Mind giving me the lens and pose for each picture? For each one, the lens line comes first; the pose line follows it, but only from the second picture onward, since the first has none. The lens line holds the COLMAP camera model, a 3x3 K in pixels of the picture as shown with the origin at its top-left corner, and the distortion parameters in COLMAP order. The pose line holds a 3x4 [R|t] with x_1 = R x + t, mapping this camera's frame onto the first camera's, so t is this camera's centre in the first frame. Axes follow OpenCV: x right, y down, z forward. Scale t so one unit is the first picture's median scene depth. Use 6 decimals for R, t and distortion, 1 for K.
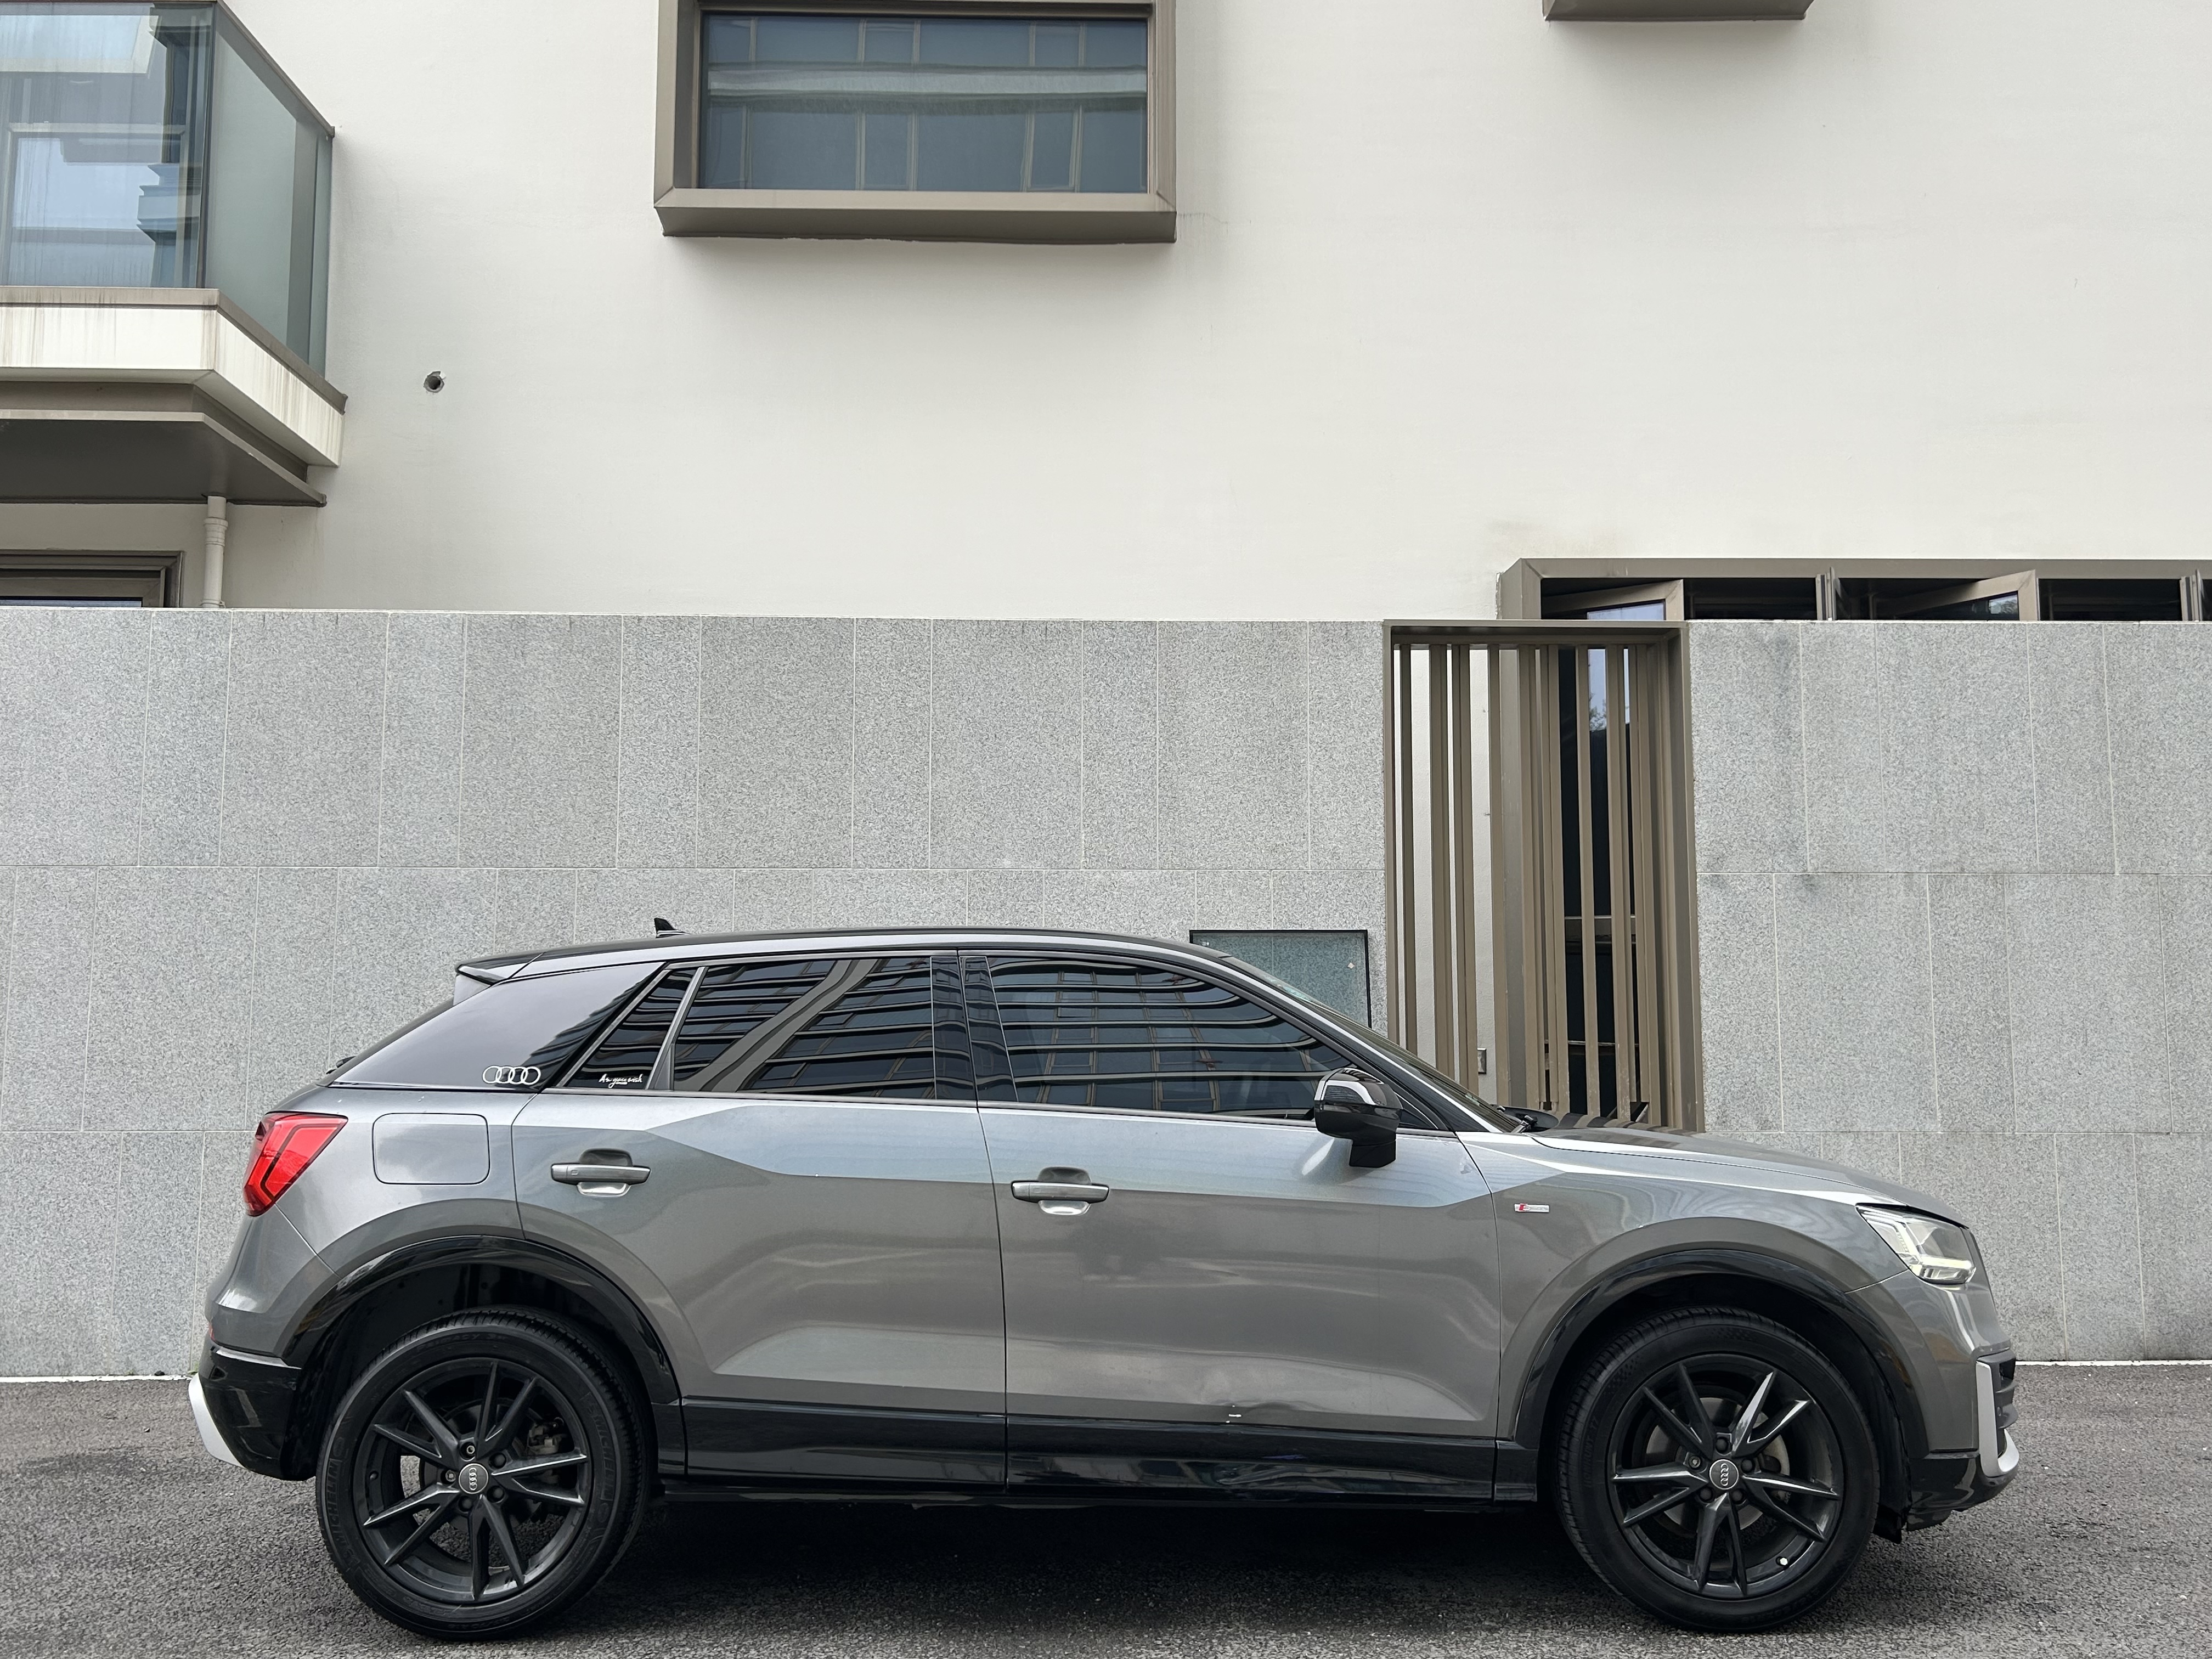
lens RADIAL K [[1797.8, 0, 1106.0], [0, 1797.8, 829.5], [0, 0, 1]] dist [0.107250, -0.124667]
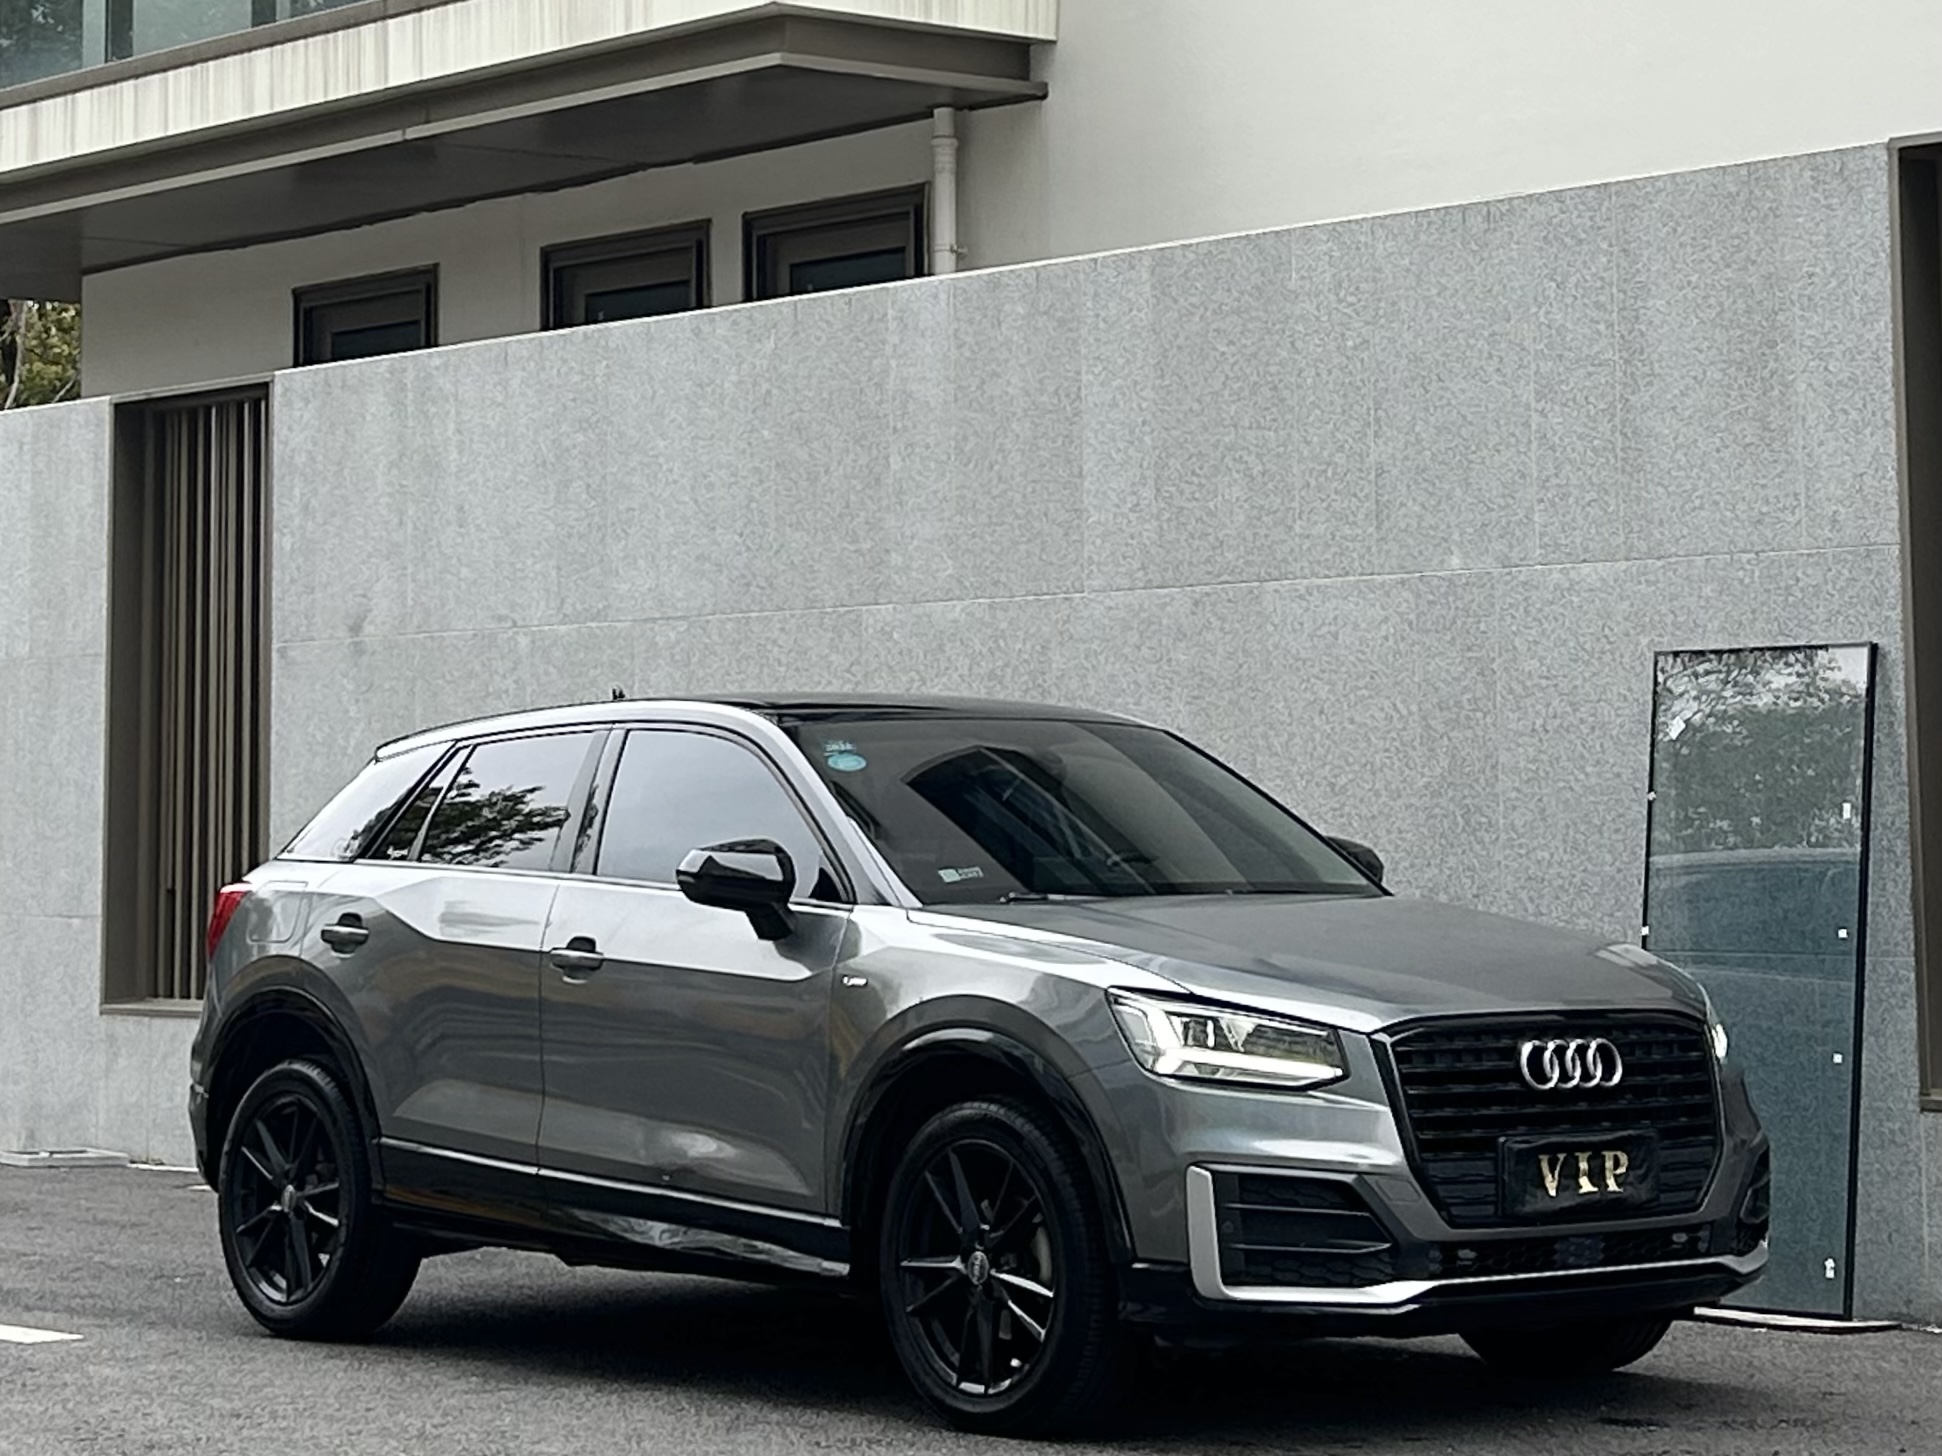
lens RADIAL K [[4871.1, 0, 872.0], [0, 4871.1, 248.5], [0, 0, 1]] dist [0.249503, -0.734784]
pose [[0.609467, -0.099253, -0.786574, 1.278623], [0.094435, 0.994158, -0.052275, -0.023569], [0.787167, -0.042420, 0.615280, -0.320018]]
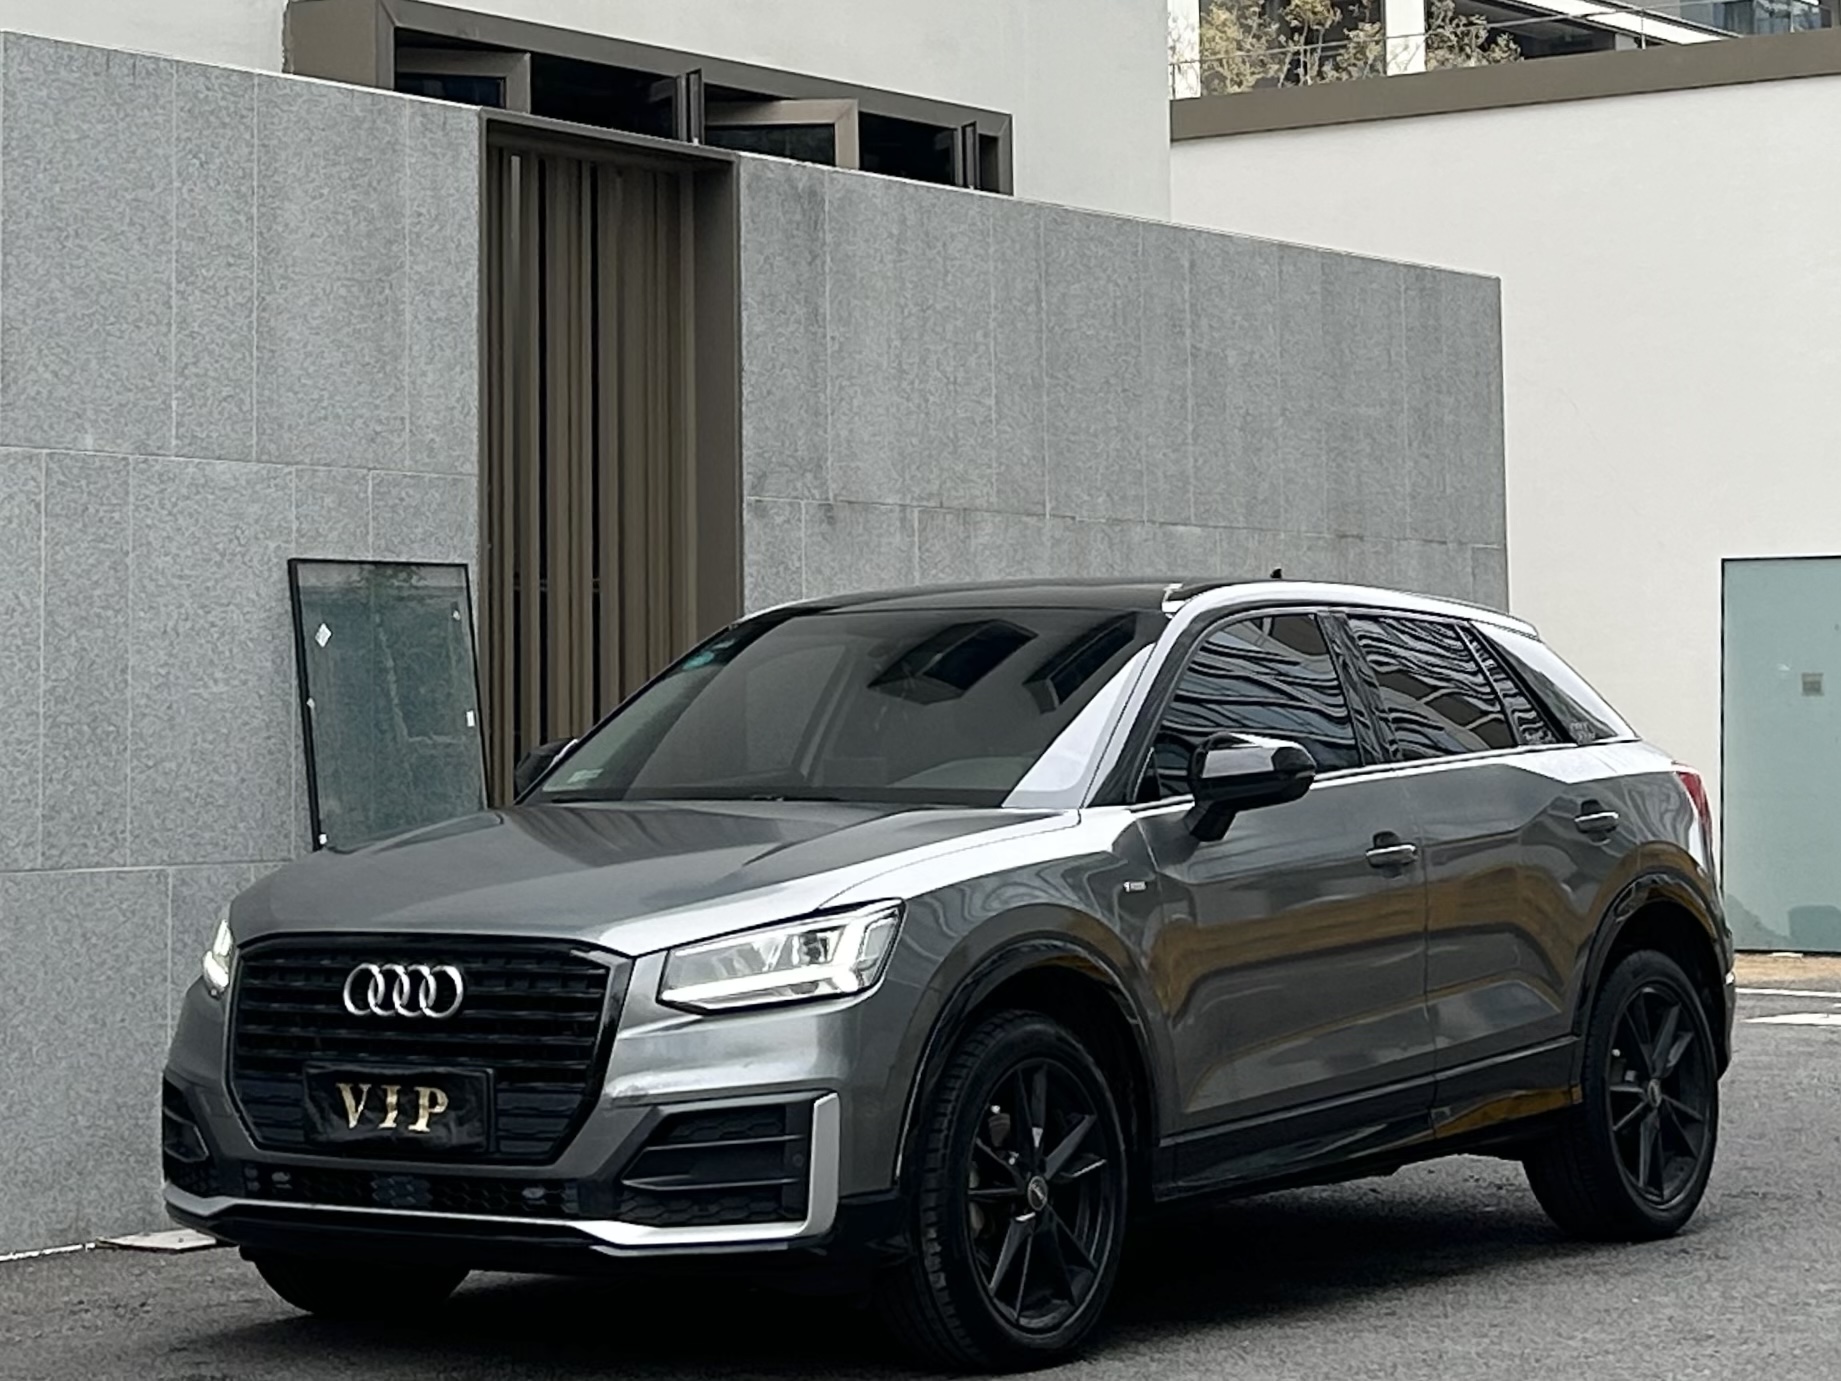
lens RADIAL K [[4617.8, 0, 826.7], [0, 4617.8, 235.9], [0, 0, 1]] dist [0.249503, -0.734784]
pose [[0.595825, 0.082014, 0.798915, -1.169505], [-0.076976, 0.996024, -0.044841, 0.000299], [-0.799417, -0.034780, 0.599769, -0.154638]]
